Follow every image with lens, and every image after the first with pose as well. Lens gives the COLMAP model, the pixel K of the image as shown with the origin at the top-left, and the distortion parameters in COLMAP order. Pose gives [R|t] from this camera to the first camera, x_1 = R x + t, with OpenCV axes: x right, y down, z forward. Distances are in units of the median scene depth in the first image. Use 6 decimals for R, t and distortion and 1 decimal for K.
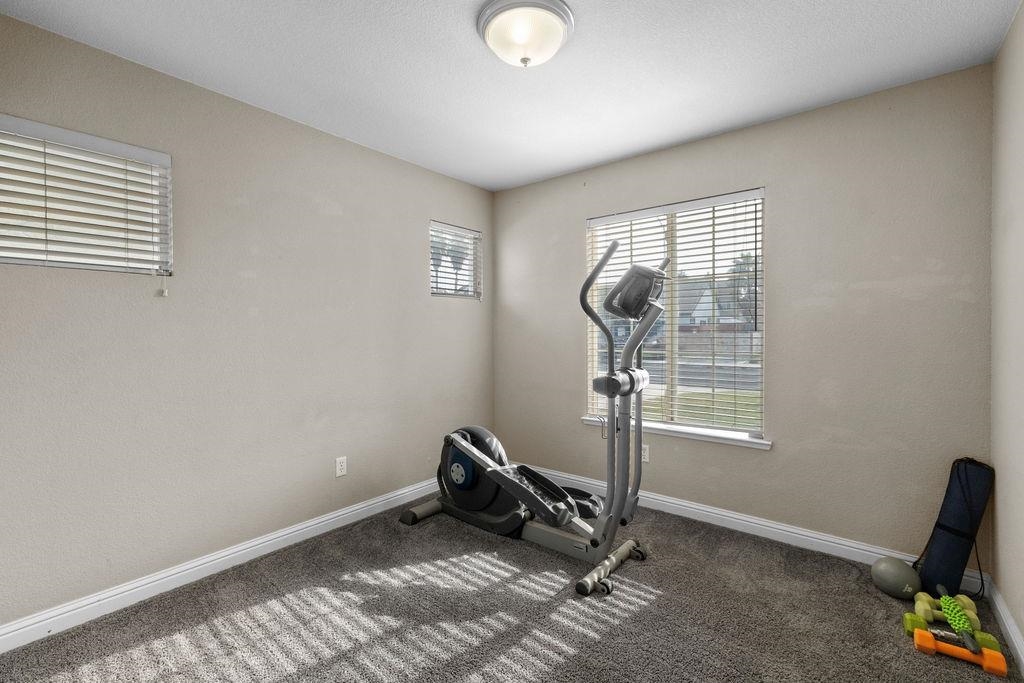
lens RADIAL K [[449.6, 0, 510.7], [0, 449.6, 336.8], [0, 0, 1]] dist [-0.001974, 0.001848]
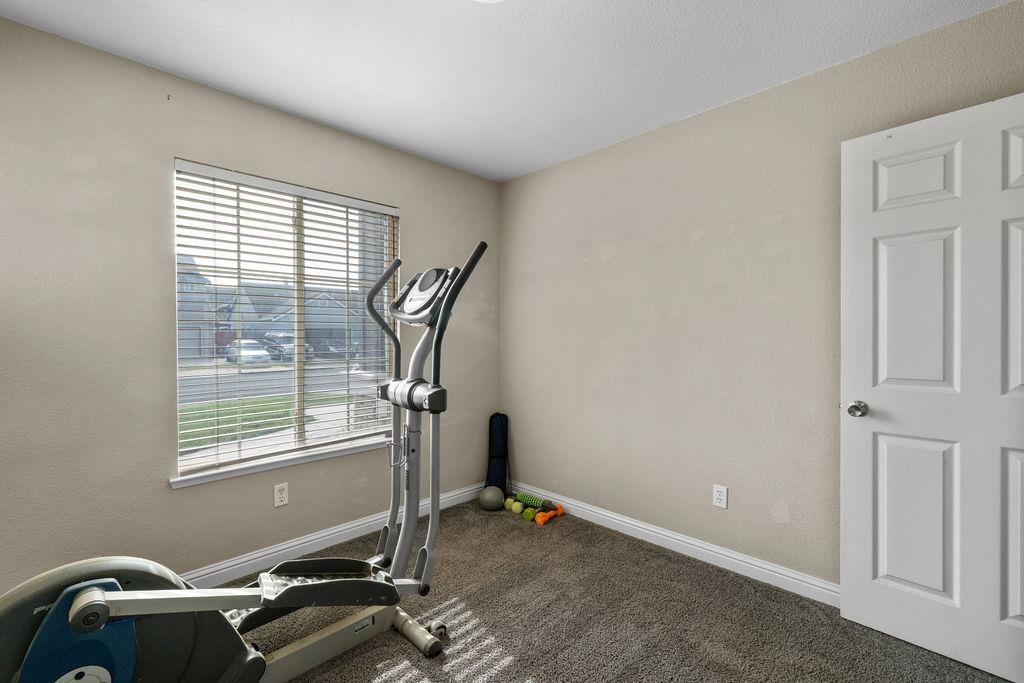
lens RADIAL K [[449.6, 0, 514.5], [0, 449.6, 338.3], [0, 0, 1]] dist [-0.001974, 0.001848]
pose [[0.079224, 0.004270, 0.996848, -0.667183], [0.014942, 0.999873, -0.005470, -0.001707], [-0.996745, 0.015329, 0.079150, 0.798877]]
